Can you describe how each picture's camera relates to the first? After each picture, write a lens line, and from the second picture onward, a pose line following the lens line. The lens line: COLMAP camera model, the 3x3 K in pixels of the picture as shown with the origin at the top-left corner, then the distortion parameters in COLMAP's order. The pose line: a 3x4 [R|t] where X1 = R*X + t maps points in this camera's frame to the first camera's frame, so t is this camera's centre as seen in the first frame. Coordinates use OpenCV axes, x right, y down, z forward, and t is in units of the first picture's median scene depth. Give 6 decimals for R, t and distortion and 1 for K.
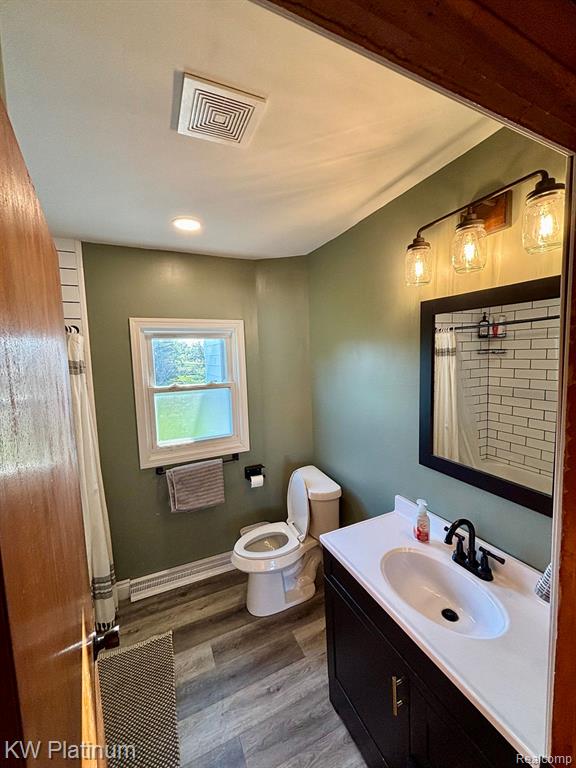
lens RADIAL K [[311.5, 0, 290.7], [0, 311.5, 382.3], [0, 0, 1]] dist [0.000494, 0.000204]
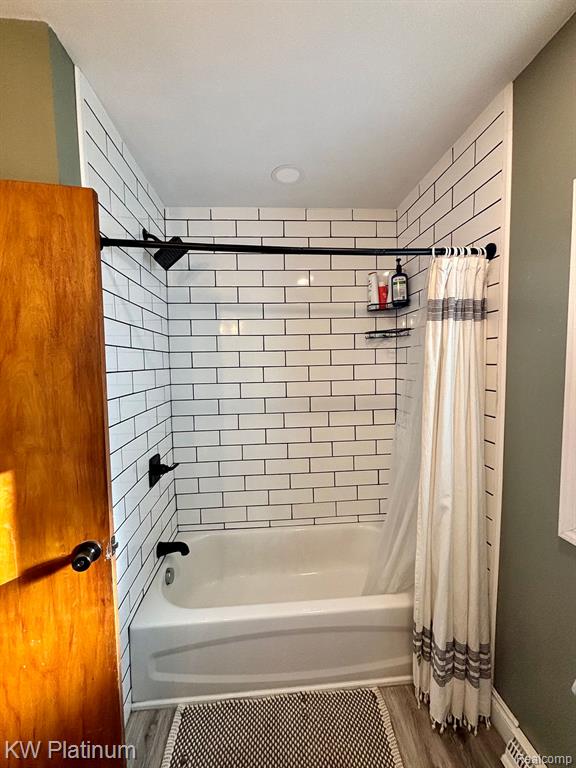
lens RADIAL K [[309.2, 0, 286.4], [0, 309.2, 381.7], [0, 0, 1]] dist [0.000376, -0.000347]
pose [[-0.348273, 0.098178, -0.932238, 0.032806], [-0.057557, 0.990384, 0.125804, 0.031749], [0.935625, 0.097471, -0.339273, 0.757391]]
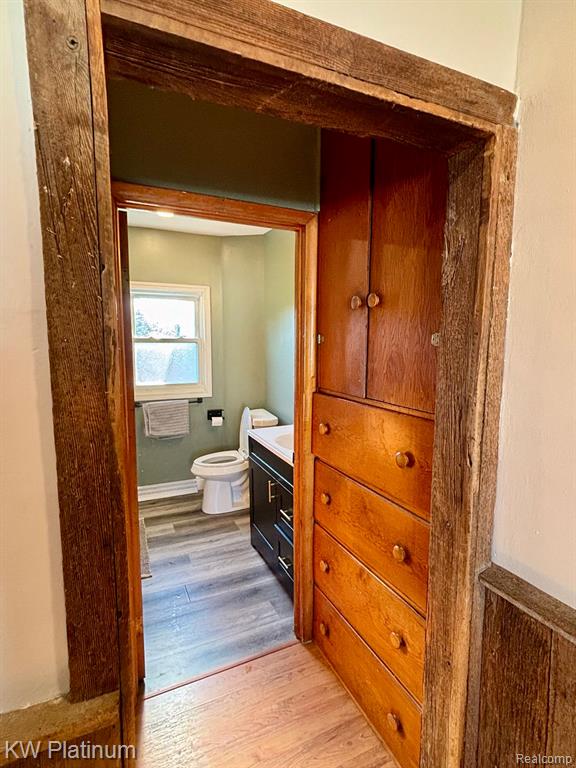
lens RADIAL K [[398.0, 0, 288.0], [0, 398.0, 384.0], [0, 0, 1]] dist [0.028375, 0.000024]
pose [[0.999211, 0.037564, -0.012920, 0.202156], [-0.037301, 0.999103, 0.020032, 0.148659], [0.013661, -0.019535, 0.999716, -0.596418]]
